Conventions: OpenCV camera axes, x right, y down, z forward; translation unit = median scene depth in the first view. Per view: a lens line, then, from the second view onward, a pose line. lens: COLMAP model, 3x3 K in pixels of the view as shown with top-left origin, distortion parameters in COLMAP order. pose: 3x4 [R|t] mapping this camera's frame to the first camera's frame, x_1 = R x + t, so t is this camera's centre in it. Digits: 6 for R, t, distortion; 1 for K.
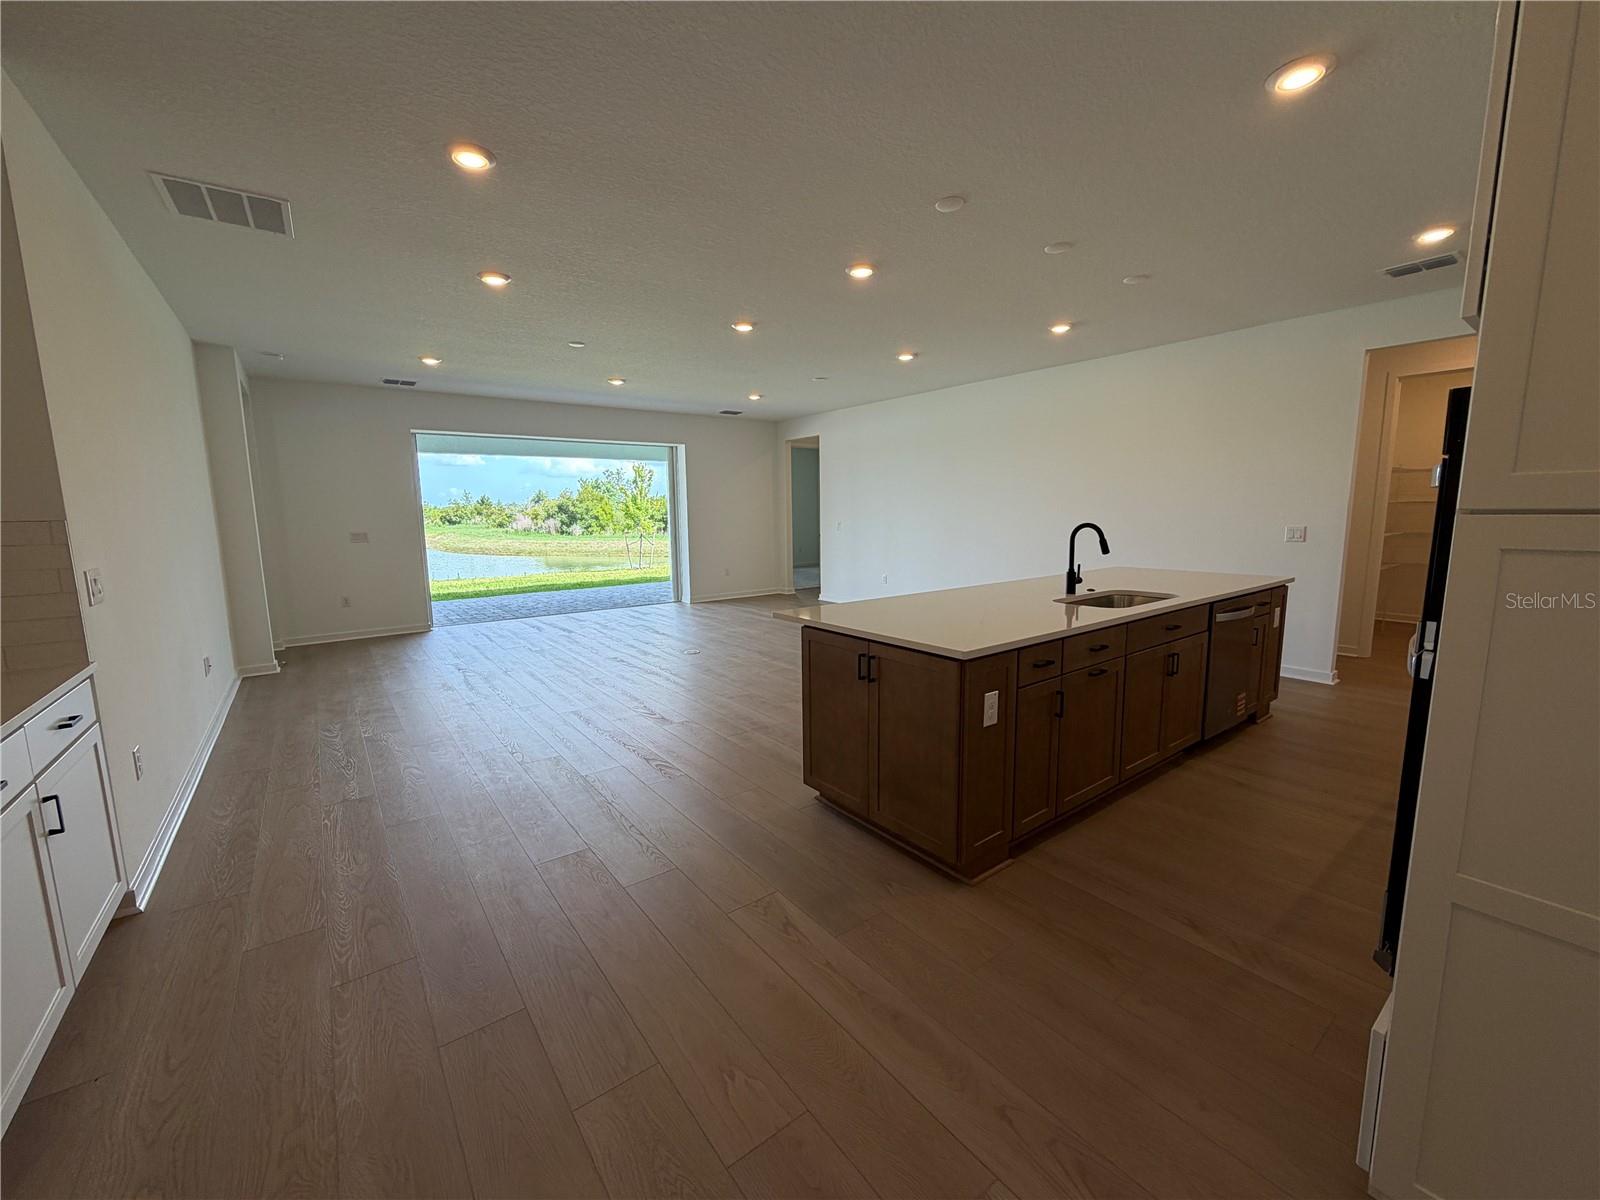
lens RADIAL K [[635.6, 0, 789.3], [0, 635.6, 601.3], [0, 0, 1]] dist [0.001433, -0.000188]
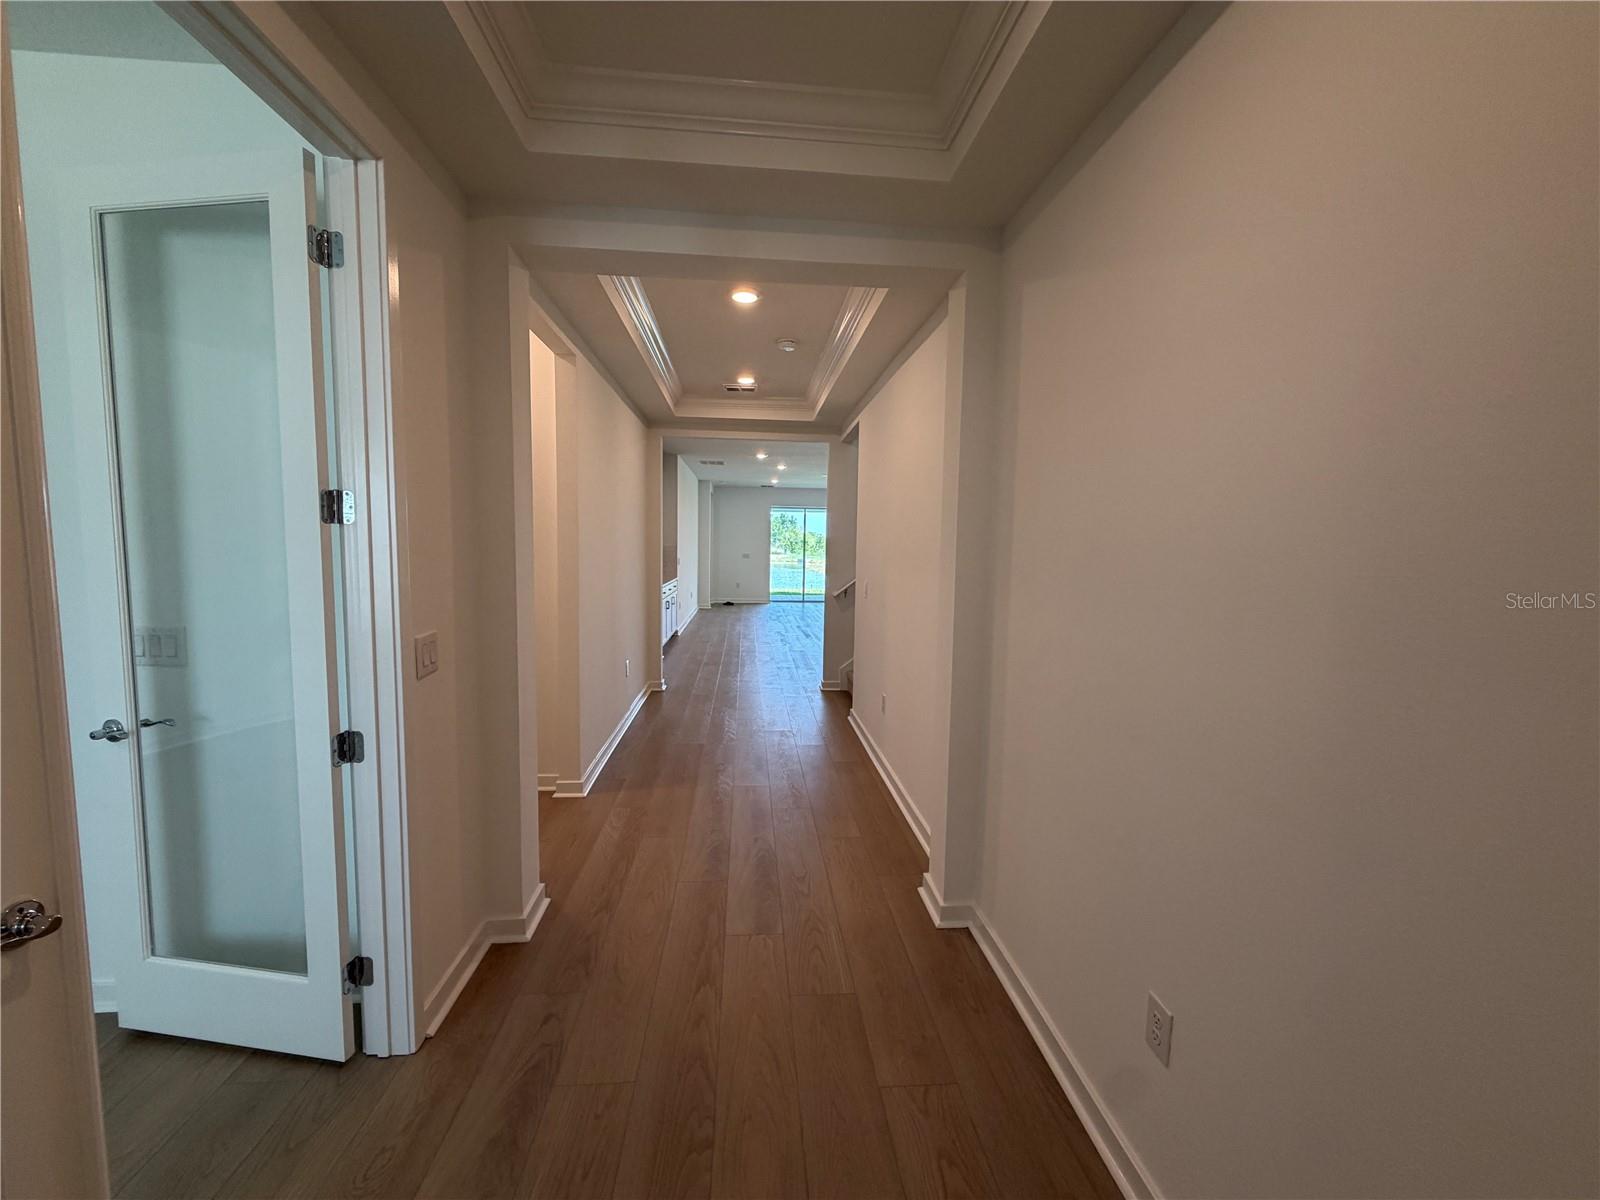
lens RADIAL K [[635.6, 0, 789.3], [0, 635.6, 601.3], [0, 0, 1]] dist [0.001433, -0.000188]
pose [[0.839428, 0.072498, -0.538613, 0.843818], [-0.102004, 0.994467, -0.025118, 0.123963], [0.533812, 0.076025, 0.842179, -0.990159]]
